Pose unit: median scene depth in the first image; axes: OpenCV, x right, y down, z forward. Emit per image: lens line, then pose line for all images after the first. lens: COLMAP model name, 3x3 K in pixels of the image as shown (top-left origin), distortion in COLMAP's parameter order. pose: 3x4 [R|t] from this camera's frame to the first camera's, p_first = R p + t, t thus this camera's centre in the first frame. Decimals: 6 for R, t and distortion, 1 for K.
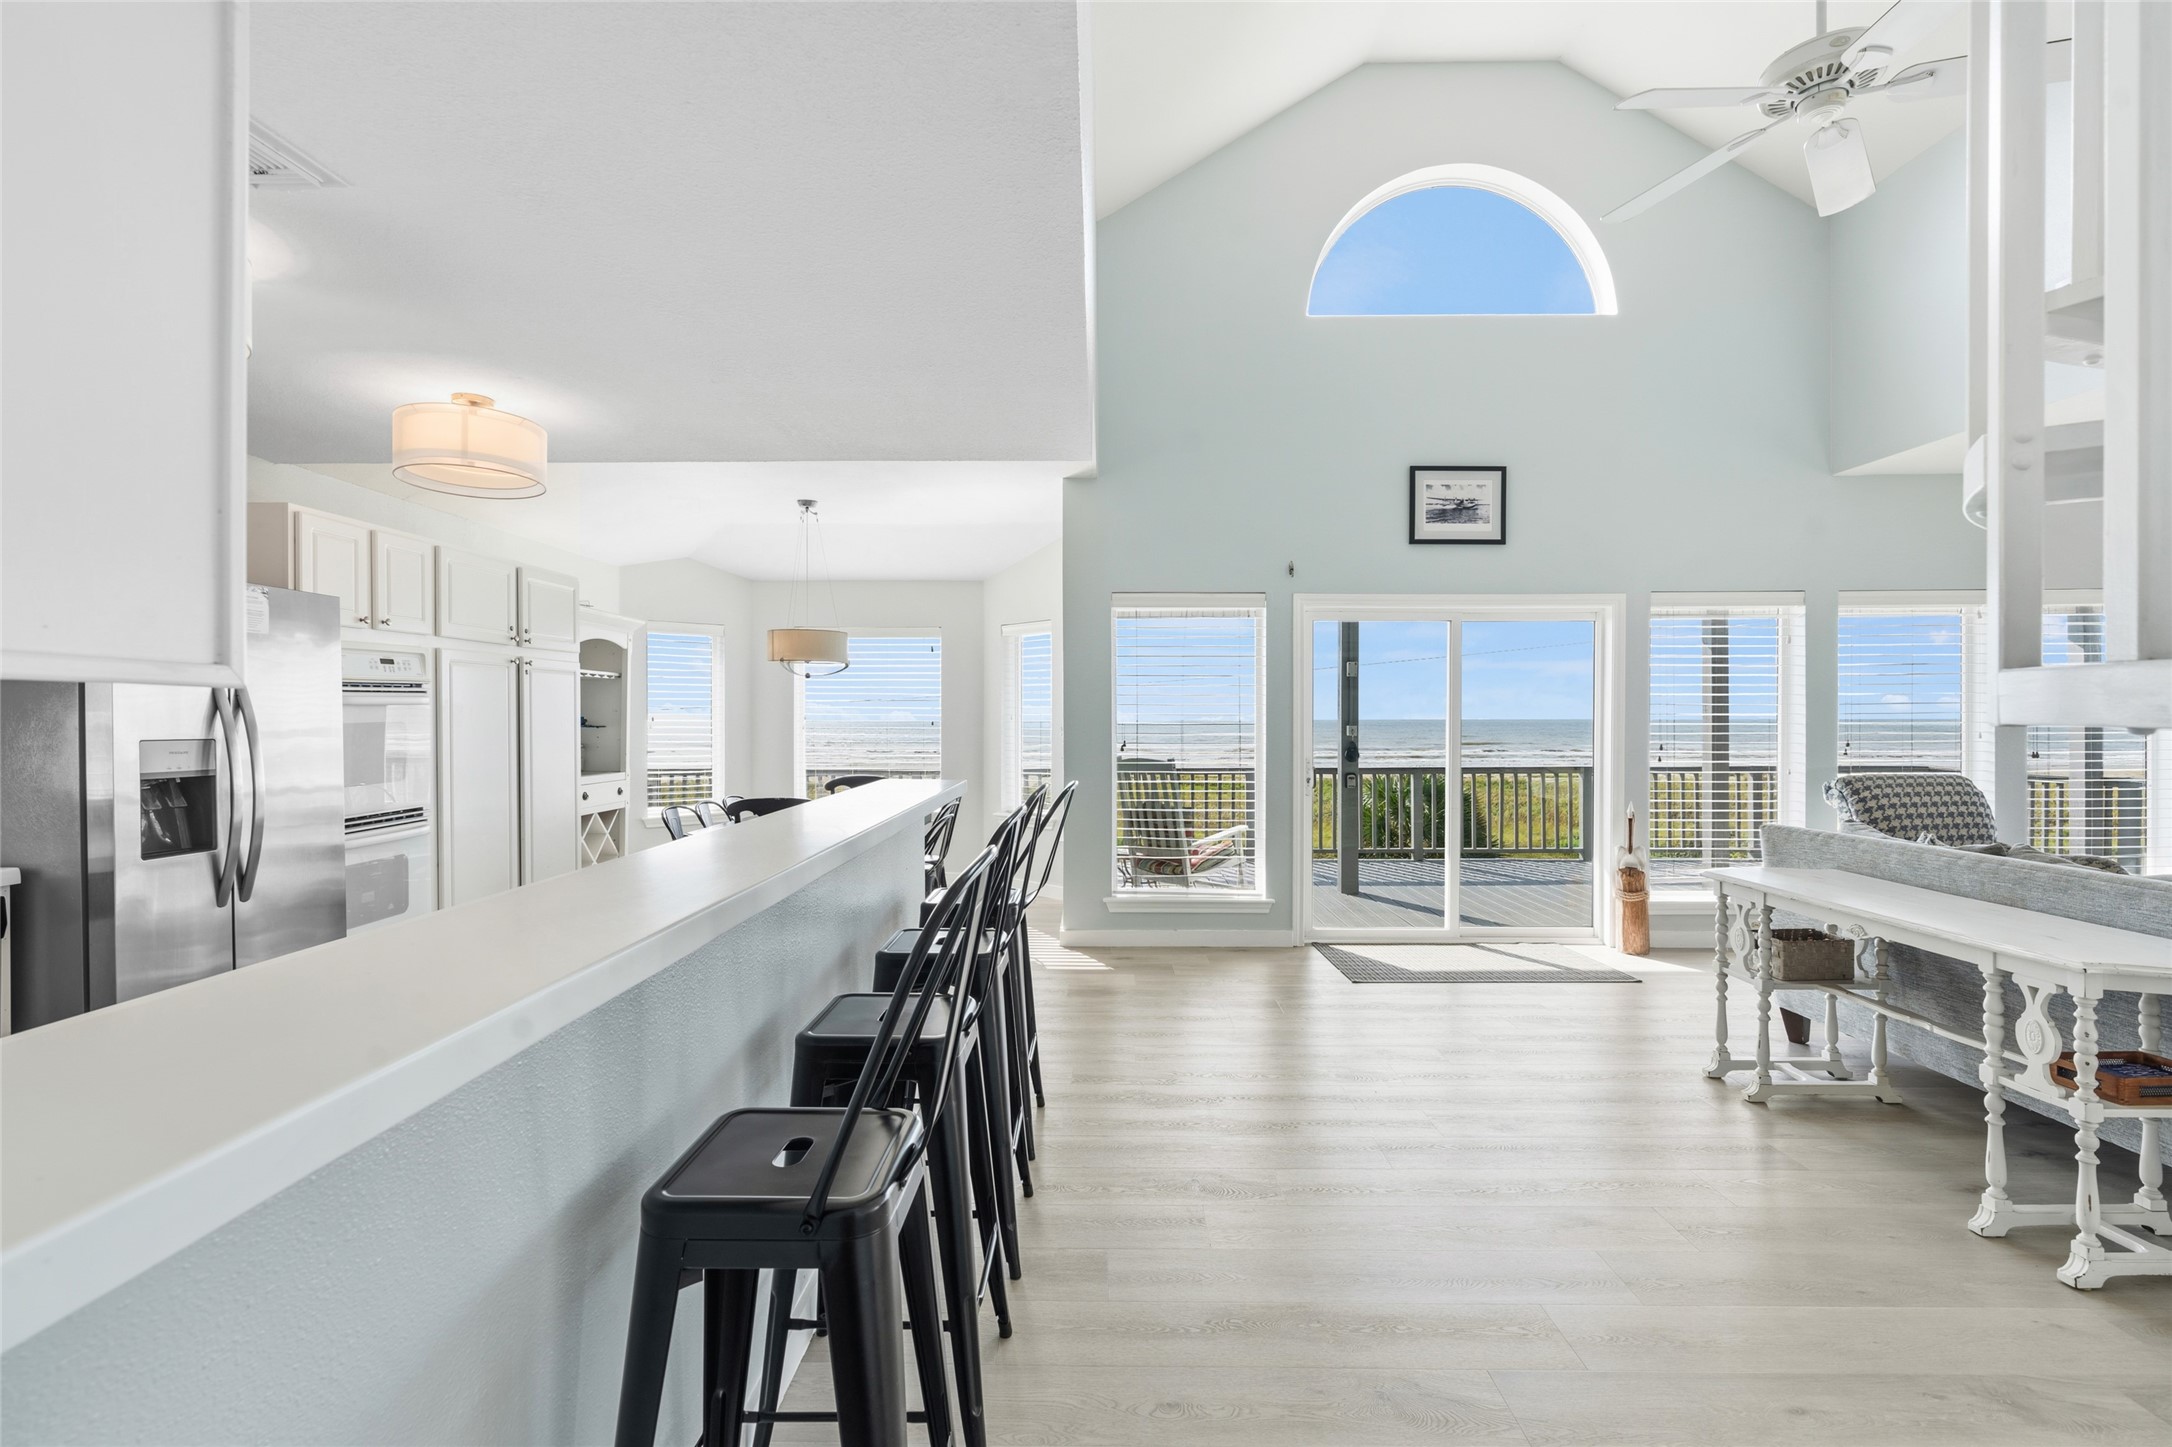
lens RADIAL K [[977.9, 0, 1080.9], [0, 977.9, 713.3], [0, 0, 1]] dist [-0.007959, 0.000362]
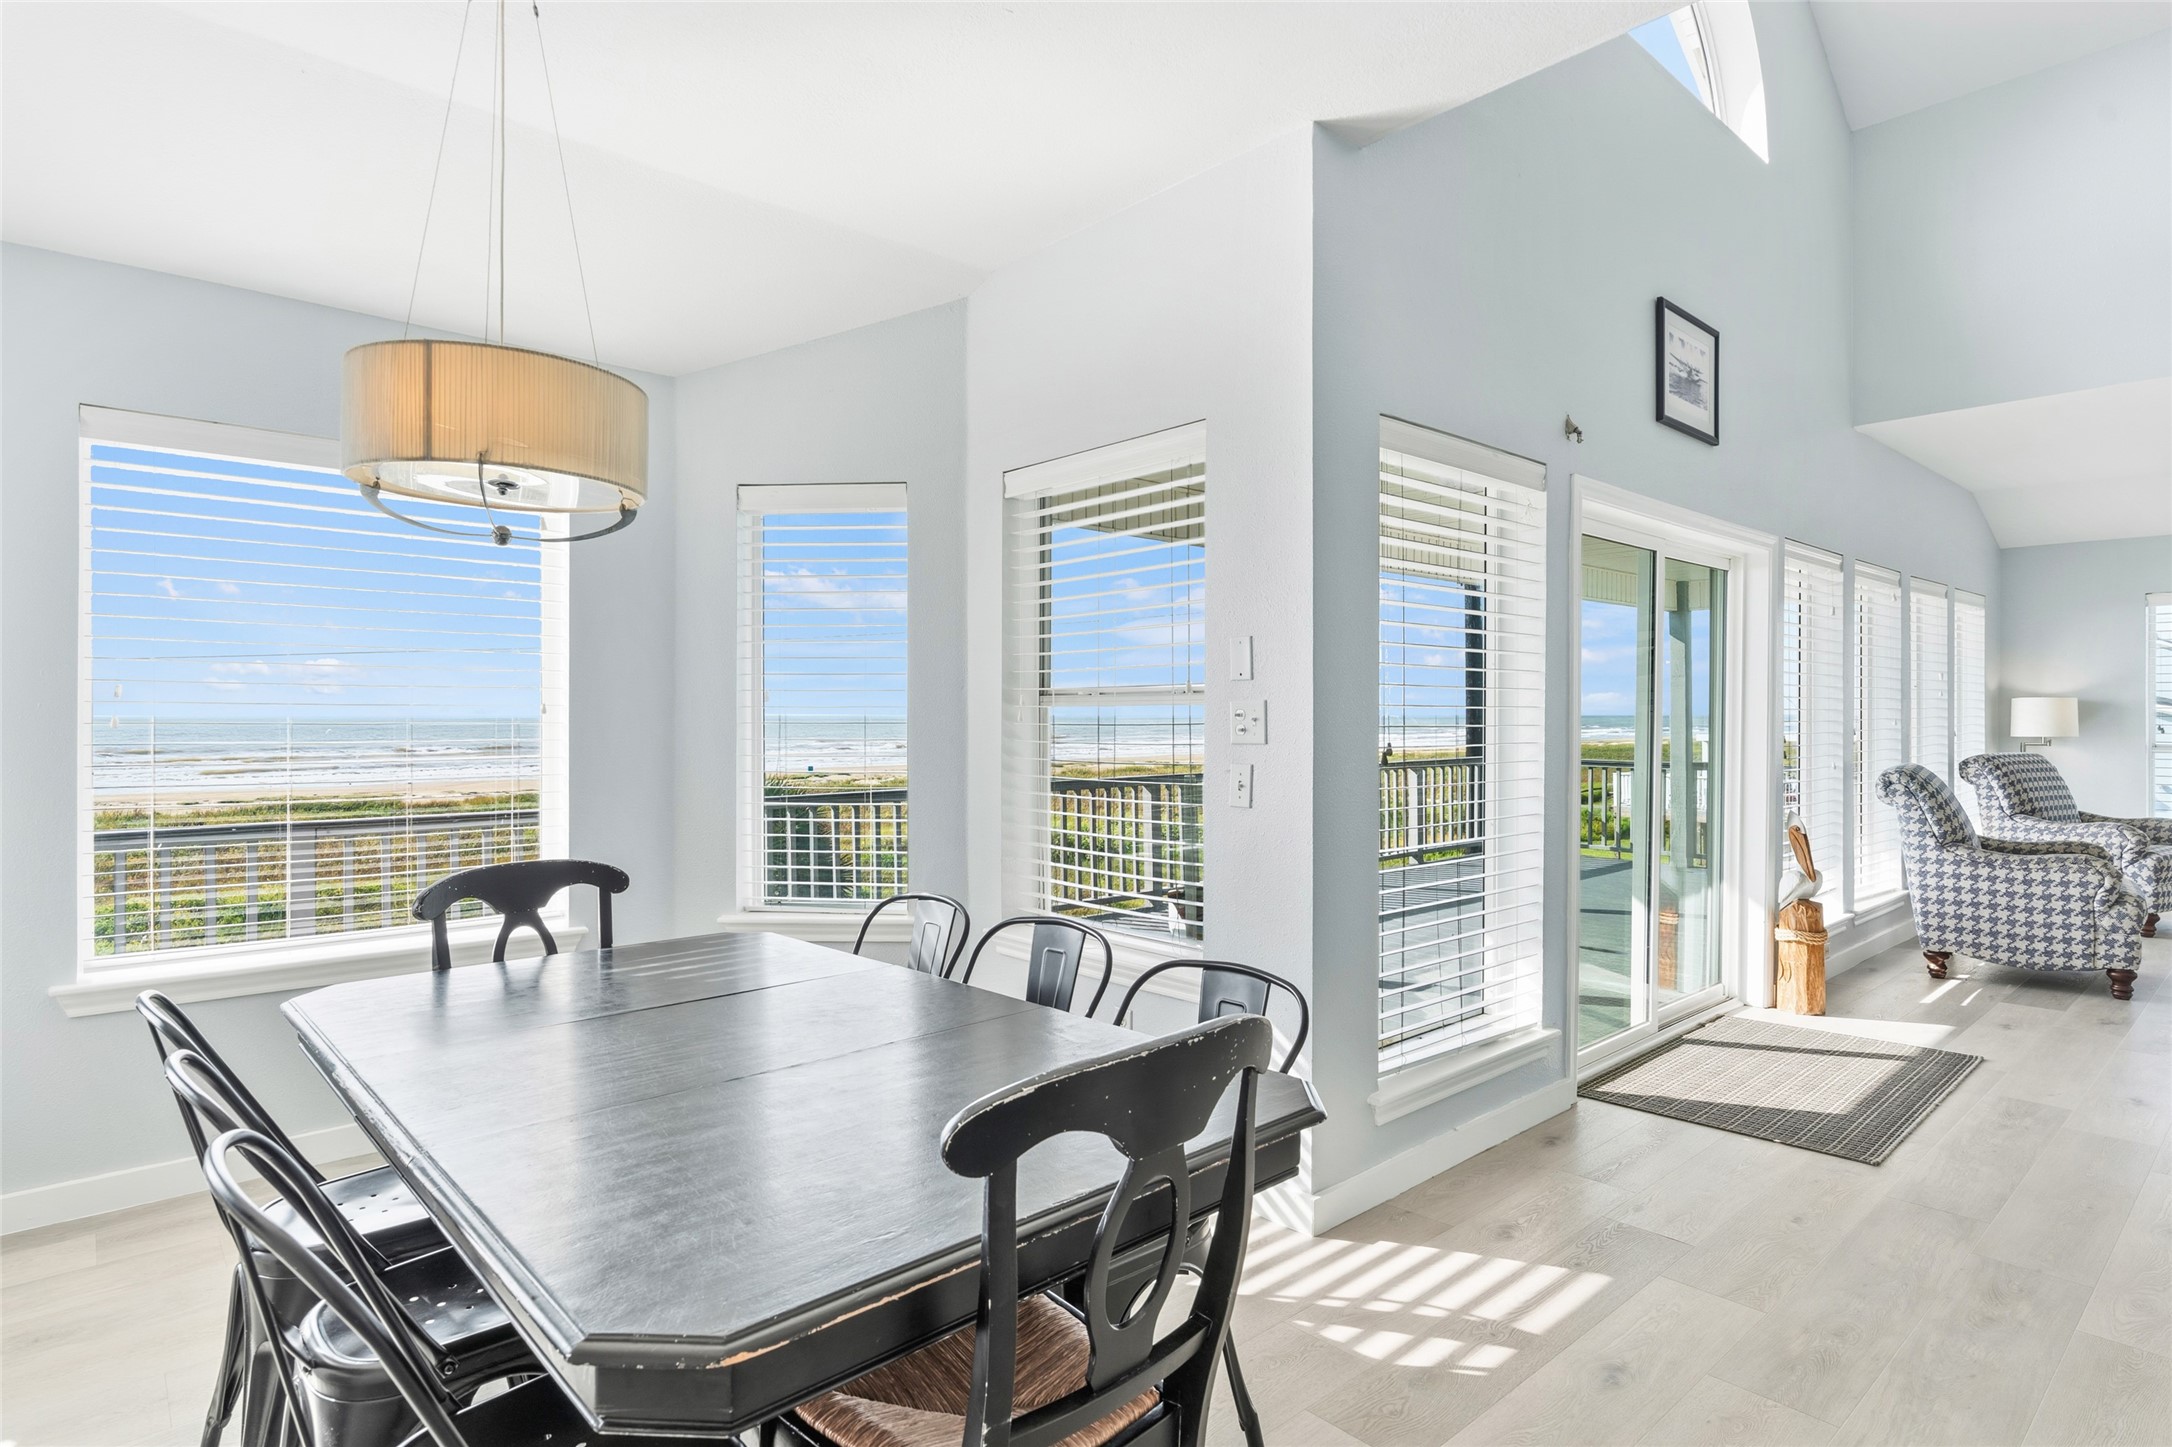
lens RADIAL K [[1141.8, 0, 1081.0], [0, 1141.8, 713.2], [0, 0, 1]] dist [-0.000589, 0.000350]
pose [[0.727592, -0.000365, 0.686010, -0.460103], [-0.002945, 0.999989, 0.003655, 0.012887], [-0.686003, -0.004680, 0.727583, 0.760159]]
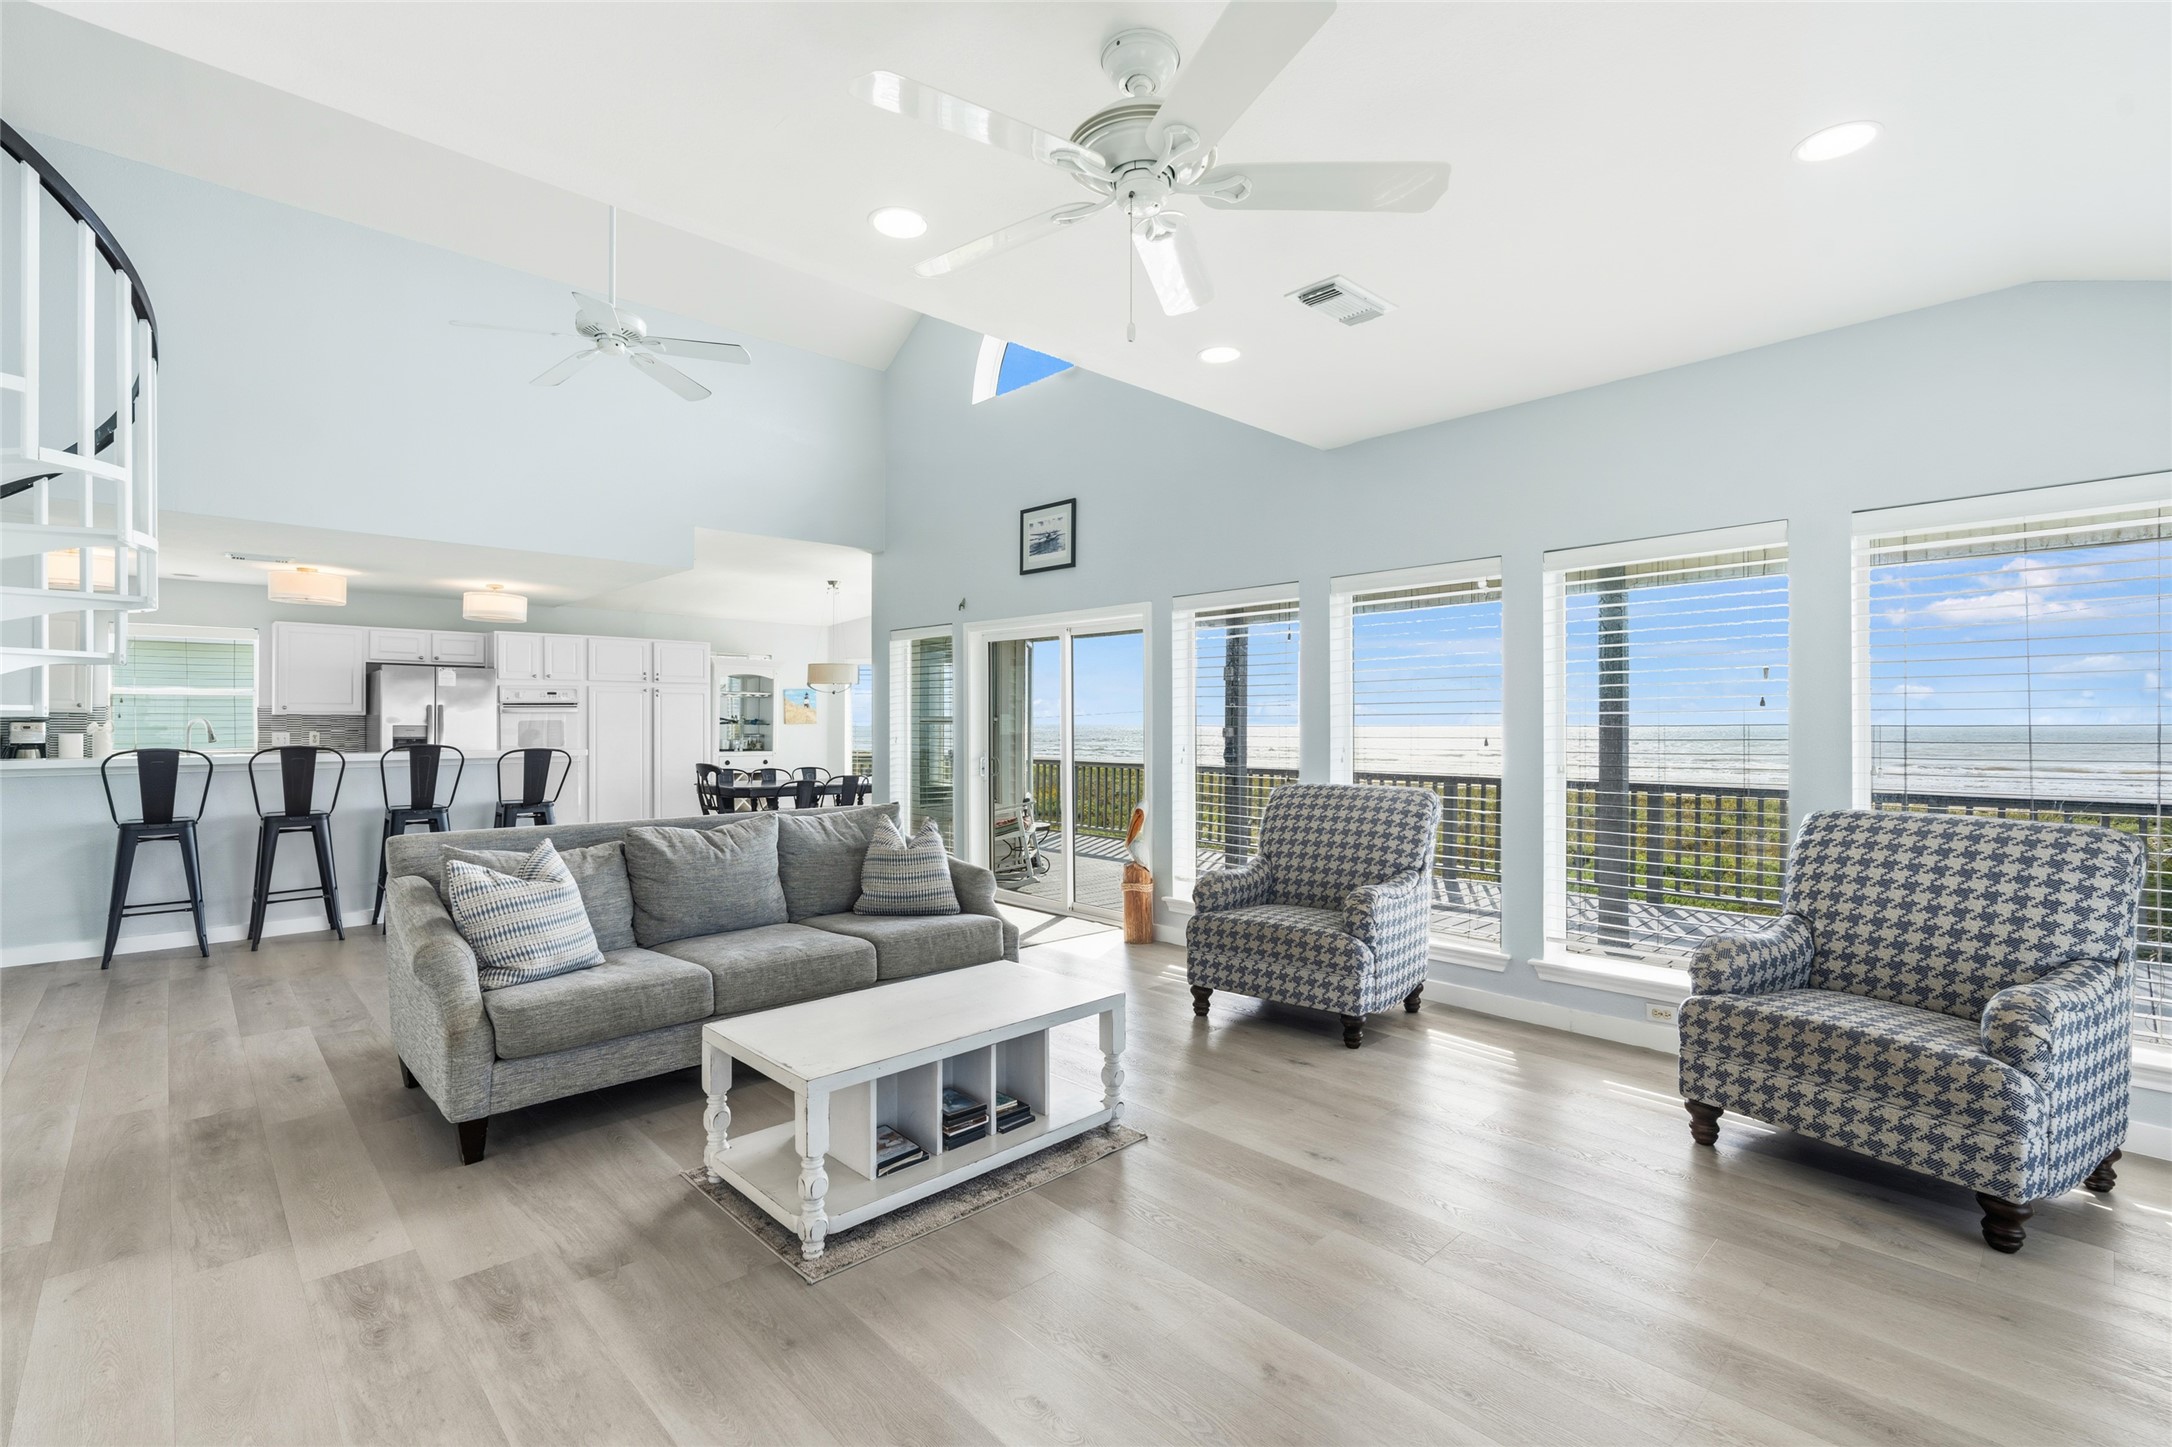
lens RADIAL K [[977.9, 0, 1080.9], [0, 977.9, 713.3], [0, 0, 1]] dist [-0.007959, 0.000362]
pose [[0.701069, -0.004330, -0.713081, 1.323457], [0.001741, 0.999989, -0.004360, 0.003527], [0.713092, 0.001815, 0.701068, 0.215161]]
